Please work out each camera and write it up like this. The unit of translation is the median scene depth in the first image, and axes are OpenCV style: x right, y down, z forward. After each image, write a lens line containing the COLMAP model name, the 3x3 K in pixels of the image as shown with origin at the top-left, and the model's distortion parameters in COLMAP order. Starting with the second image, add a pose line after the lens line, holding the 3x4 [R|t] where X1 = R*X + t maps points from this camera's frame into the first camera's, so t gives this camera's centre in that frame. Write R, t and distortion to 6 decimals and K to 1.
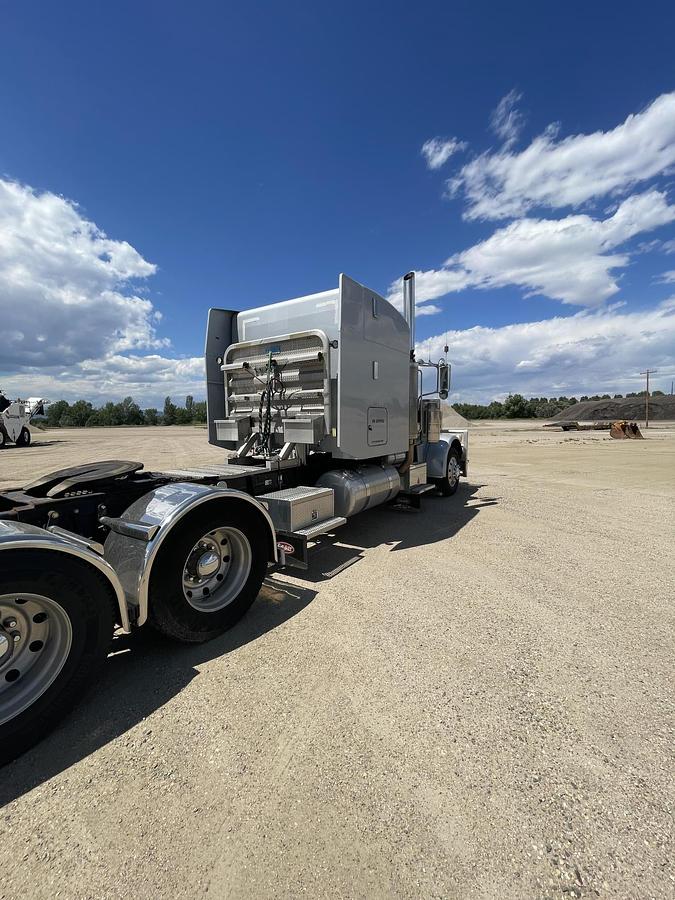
lens RADIAL K [[368.8, 0, 339.9], [0, 368.8, 450.3], [0, 0, 1]] dist [-0.002102, 0.000708]
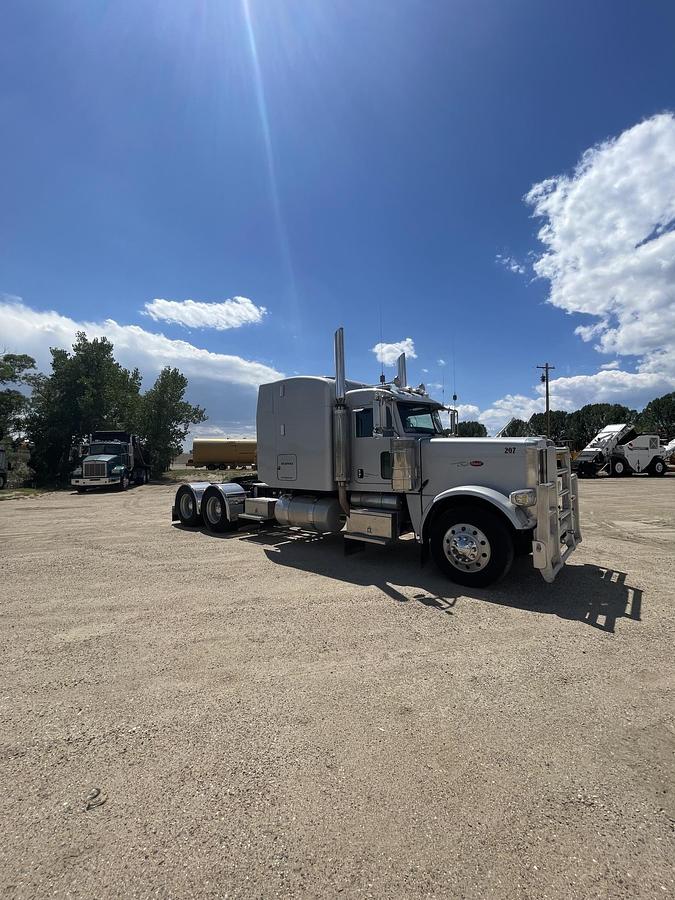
lens RADIAL K [[368.8, 0, 338.9], [0, 368.8, 449.1], [0, 0, 1]] dist [-0.002102, 0.000708]
pose [[-0.117610, -0.011317, -0.992995, 1.430543], [-0.065981, 0.997815, -0.003557, -0.136673], [0.990866, 0.065100, -0.118099, 1.283096]]
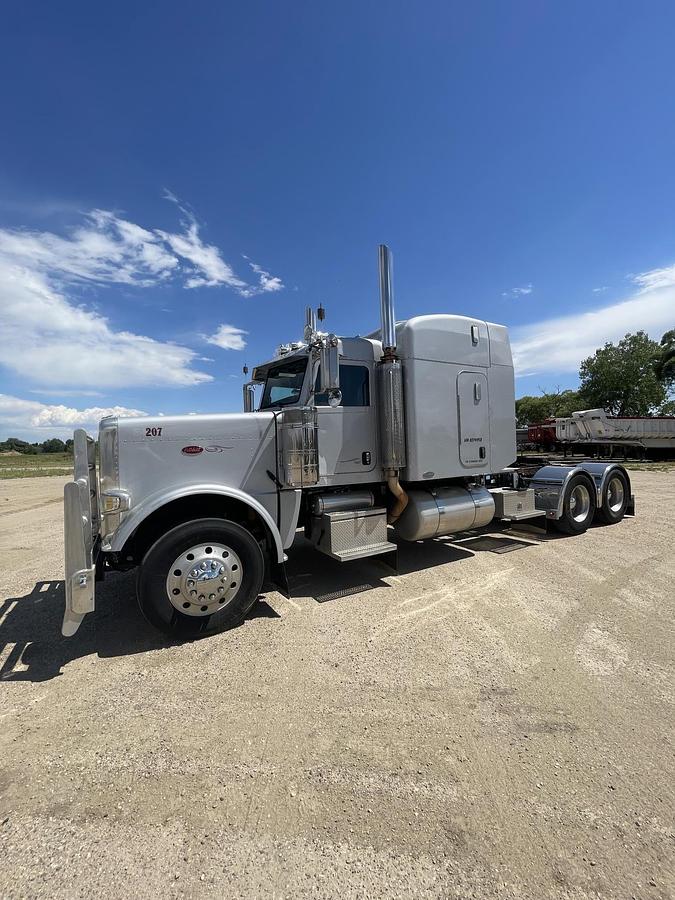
lens RADIAL K [[368.8, 0, 342.2], [0, 368.8, 450.5], [0, 0, 1]] dist [-0.002102, 0.000708]
pose [[-0.903775, 0.036702, 0.426432, -0.371296], [0.077813, 0.993803, 0.079382, -0.168947], [-0.420876, 0.104925, -0.901030, 2.186265]]
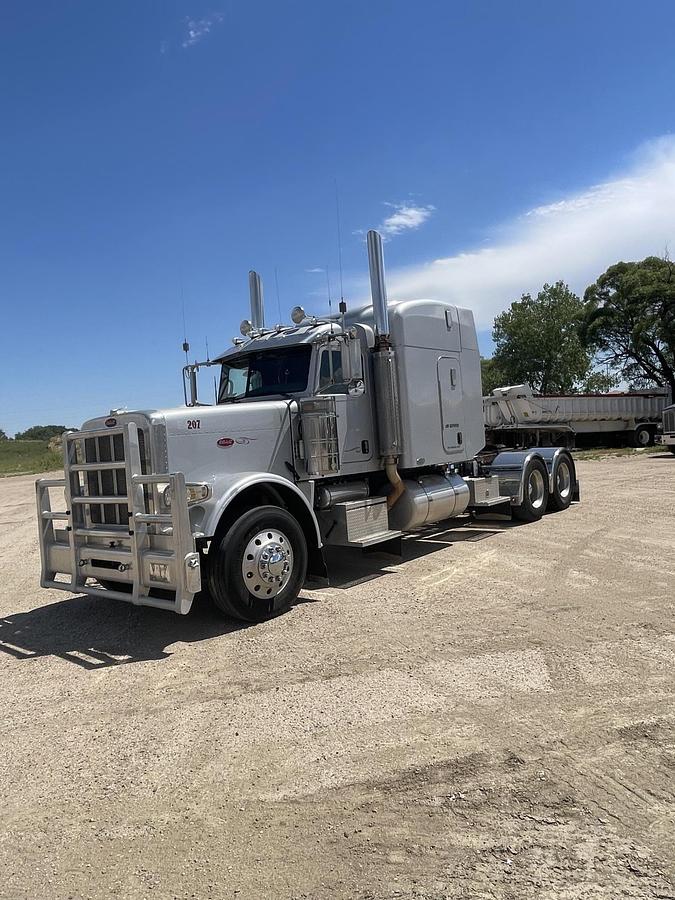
lens RADIAL K [[630.8, 0, 347.2], [0, 630.8, 450.0], [0, 0, 1]] dist [-0.002839, -0.005161]
pose [[-0.993163, 0.076888, 0.087843, -0.143566], [0.085979, 0.990761, 0.104883, -0.224594], [-0.078968, 0.111719, -0.990597, 2.807335]]
